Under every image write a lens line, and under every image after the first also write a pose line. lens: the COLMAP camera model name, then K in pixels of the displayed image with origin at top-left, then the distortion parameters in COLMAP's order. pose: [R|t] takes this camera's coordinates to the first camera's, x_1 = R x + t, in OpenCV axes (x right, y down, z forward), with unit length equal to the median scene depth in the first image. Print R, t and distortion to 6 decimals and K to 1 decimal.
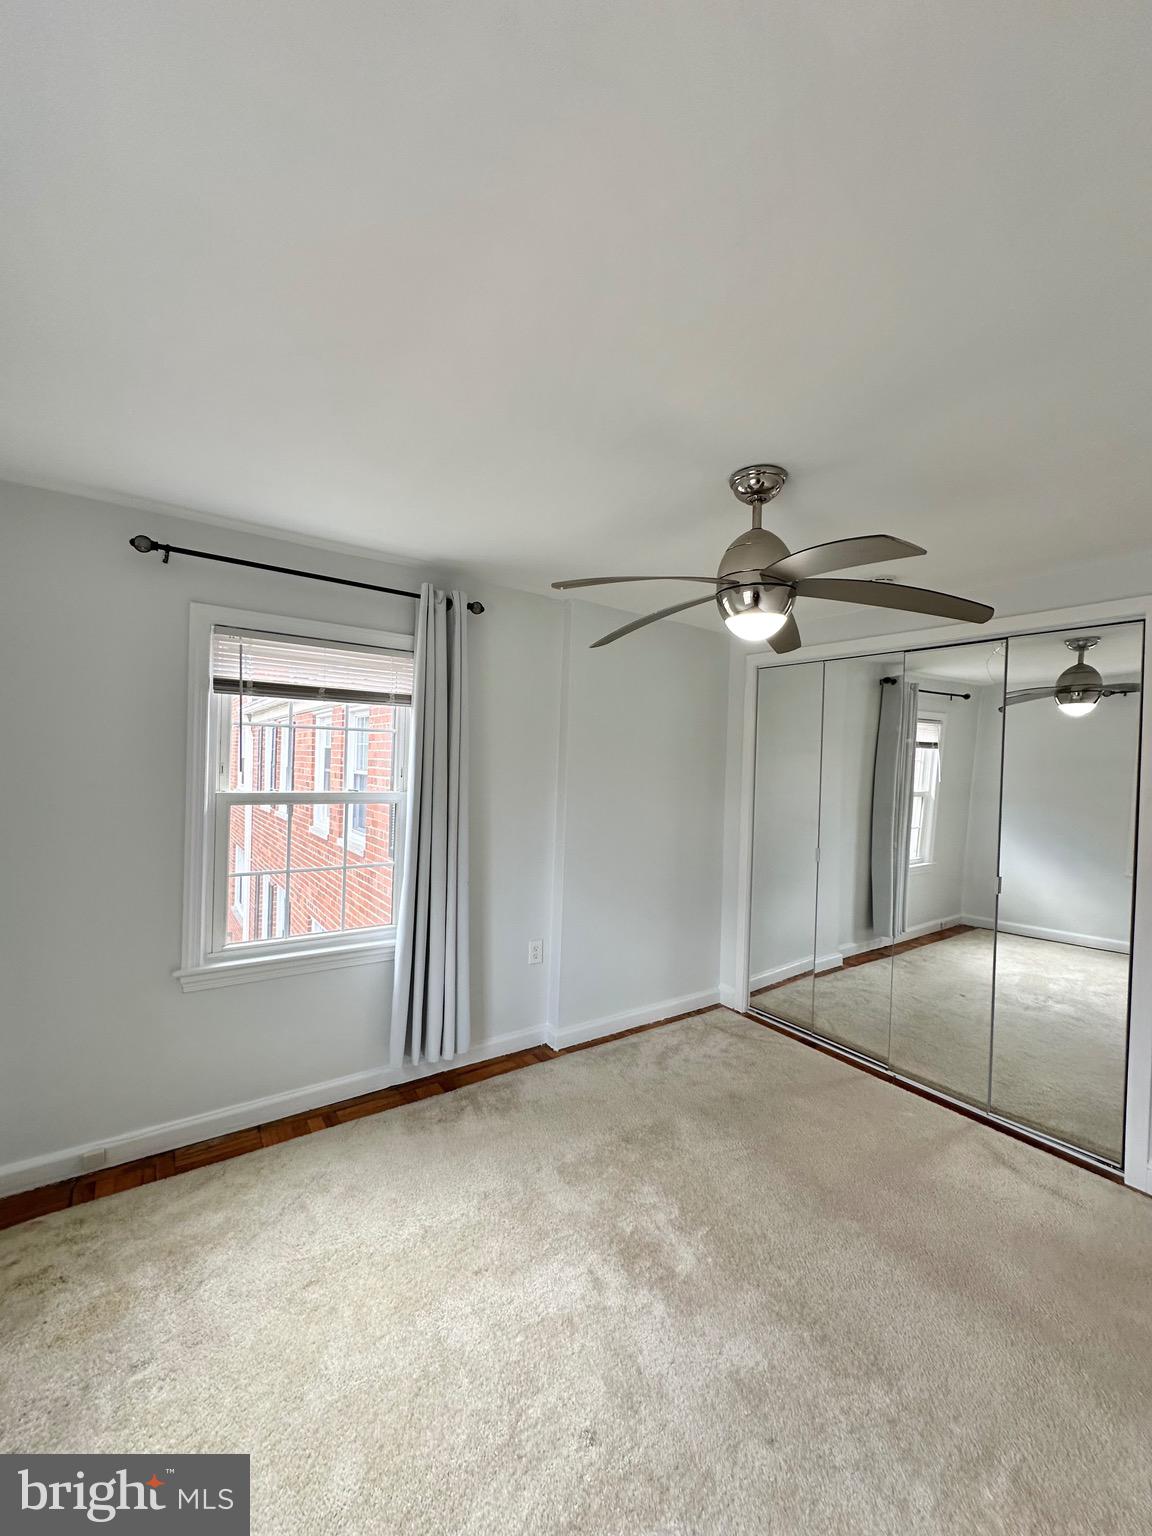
lens RADIAL K [[611.7, 0, 569.4], [0, 611.7, 772.5], [0, 0, 1]] dist [-0.002603, 0.000403]
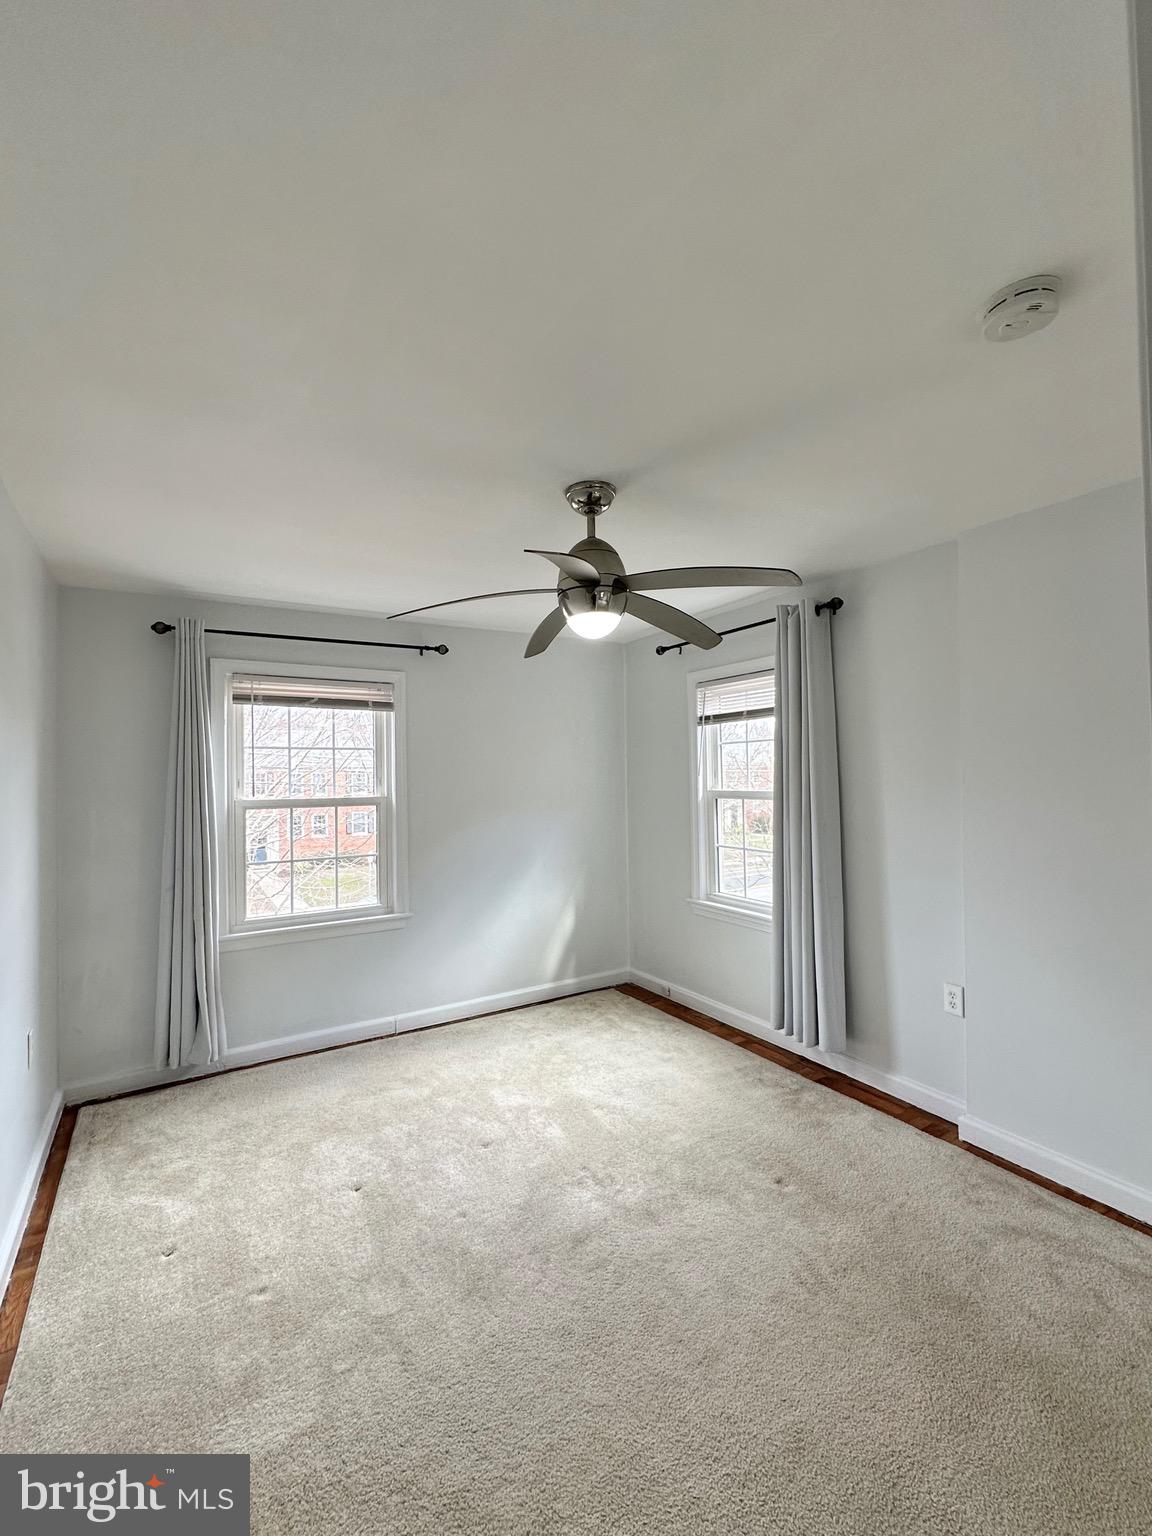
lens RADIAL K [[655.5, 0, 574.7], [0, 655.5, 767.0], [0, 0, 1]] dist [-0.002027, -0.000502]
pose [[-0.067015, -0.039727, -0.996961, 1.019738], [0.005209, 0.999179, -0.040166, 0.036588], [0.997738, -0.007885, -0.066753, 0.723274]]
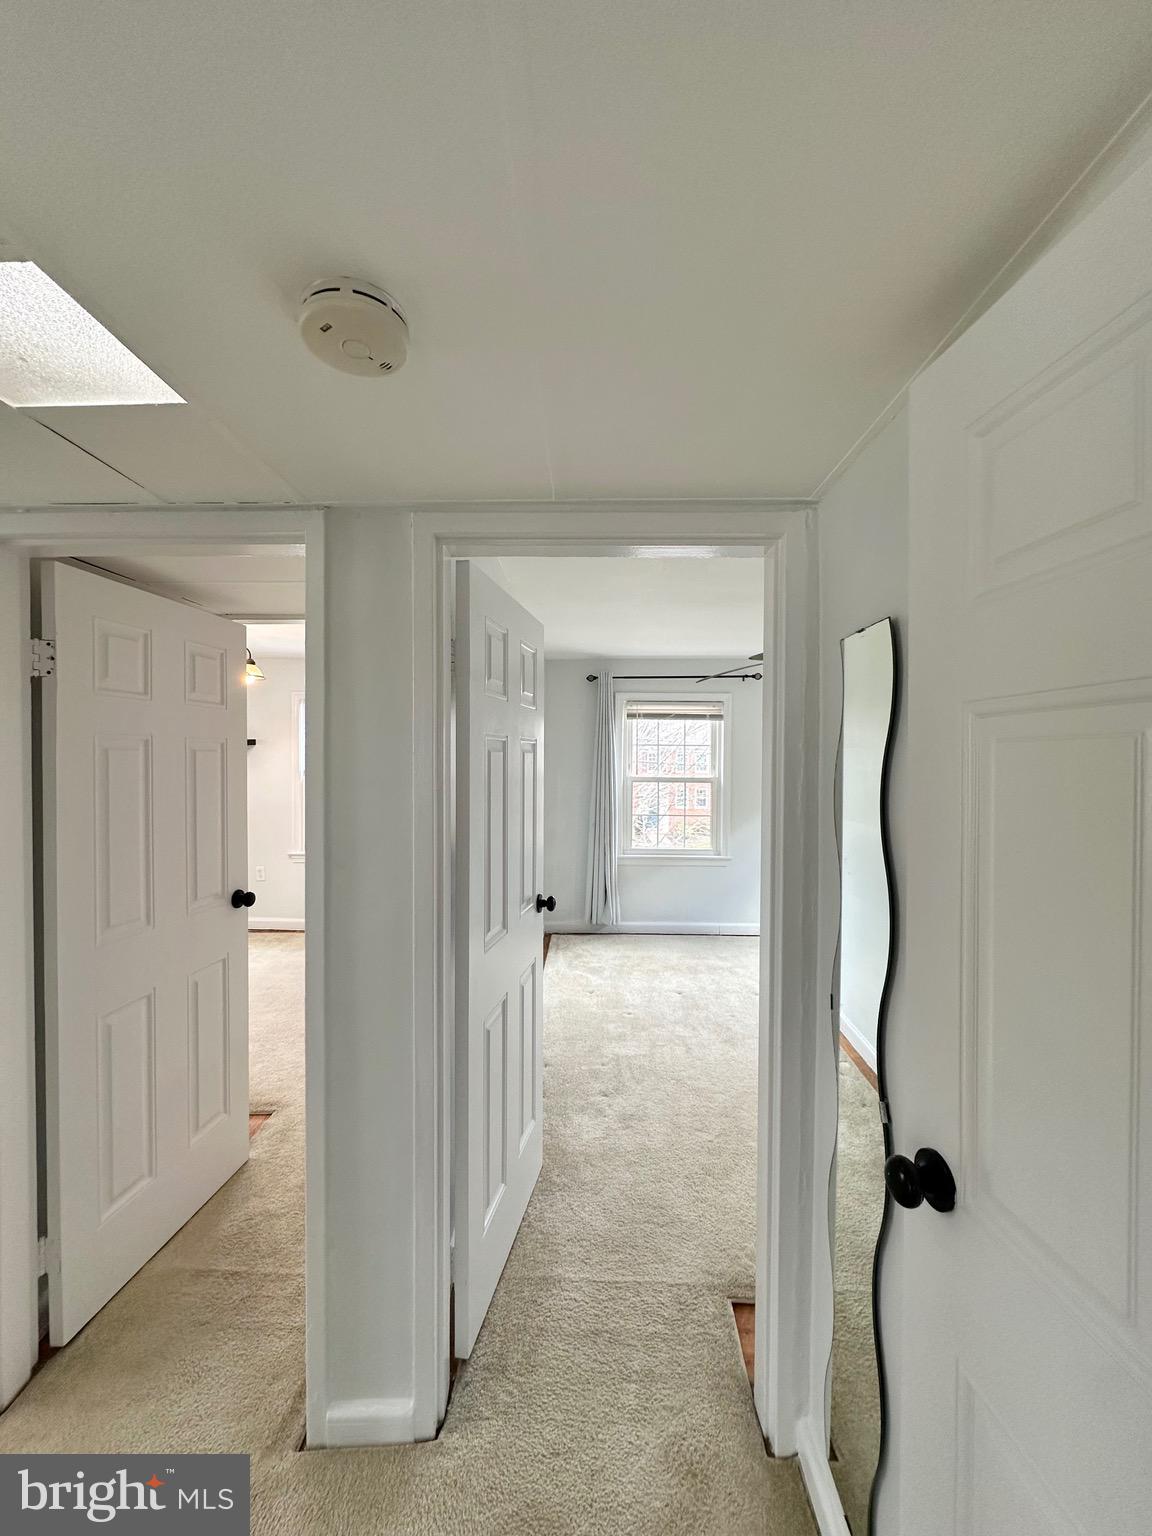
lens RADIAL K [[611.7, 0, 578.1], [0, 611.7, 765.2], [0, 0, 1]] dist [-0.002603, 0.000403]
pose [[-0.599587, -0.021767, -0.800014, 1.541349], [-0.030618, 0.999522, -0.004248, 0.022055], [0.799724, 0.021947, -0.599967, 1.086085]]
